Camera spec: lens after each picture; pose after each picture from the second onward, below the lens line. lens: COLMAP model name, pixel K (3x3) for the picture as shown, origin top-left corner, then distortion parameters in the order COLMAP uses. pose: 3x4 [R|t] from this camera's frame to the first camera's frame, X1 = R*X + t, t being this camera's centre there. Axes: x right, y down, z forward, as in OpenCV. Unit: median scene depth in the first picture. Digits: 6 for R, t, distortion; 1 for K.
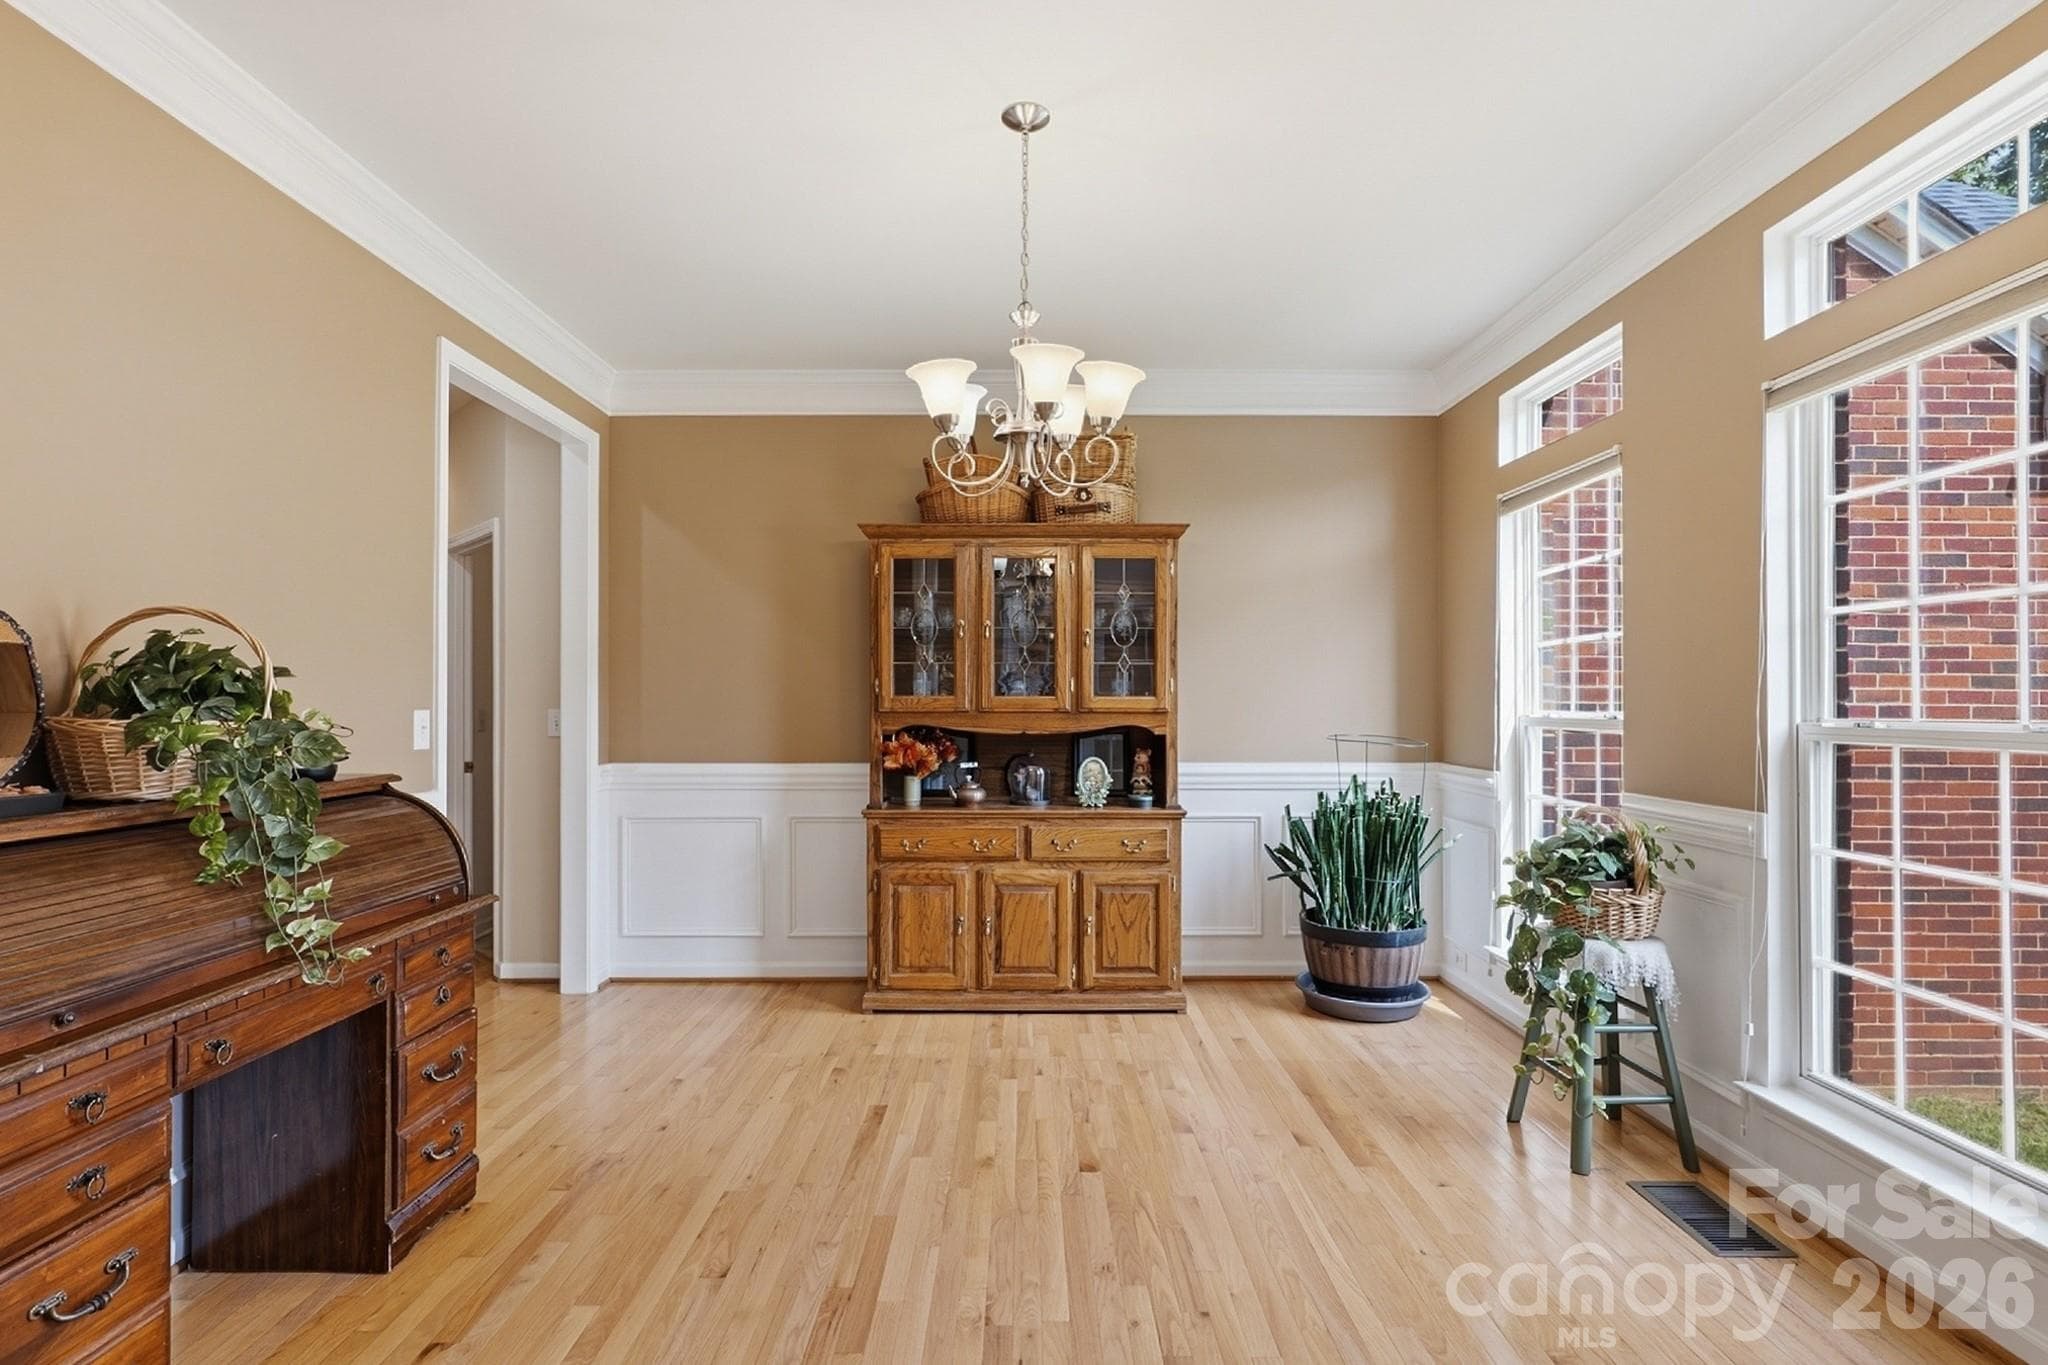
lens RADIAL K [[954.9, 0, 1024.0], [0, 954.9, 682.5], [0, 0, 1]] dist [-0.002201, -0.000349]
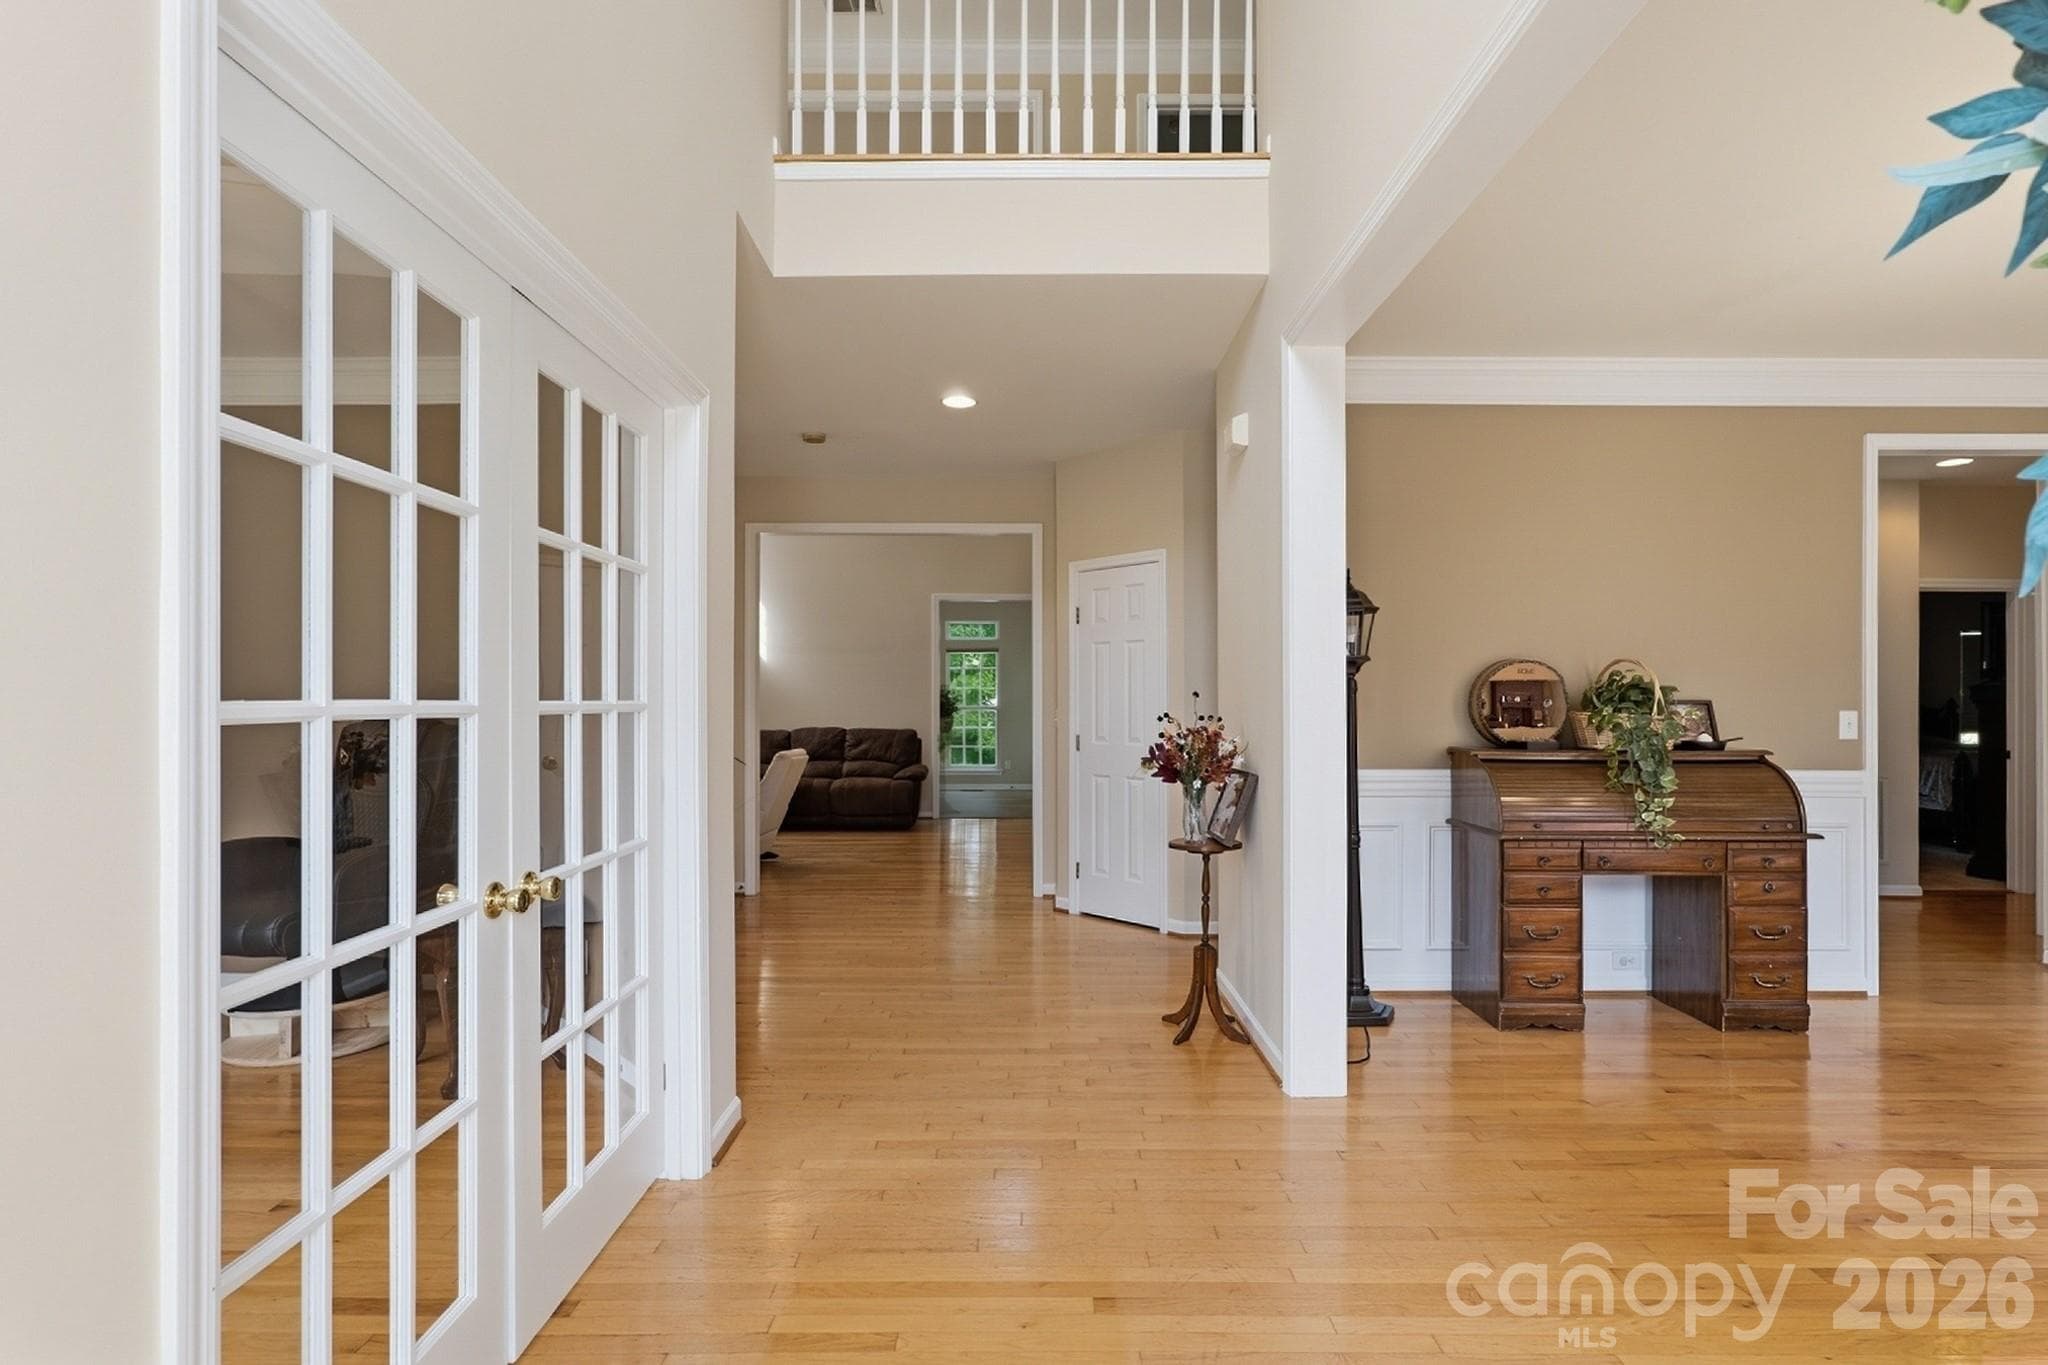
lens RADIAL K [[977.7, 0, 1021.6], [0, 977.7, 744.2], [0, 0, 1]] dist [-0.000935, 0.000049]
pose [[-0.016272, 0.041764, -0.998995, 1.312024], [0.017003, 0.998994, 0.041487, -0.004699], [0.999723, -0.016311, -0.016966, -0.287135]]
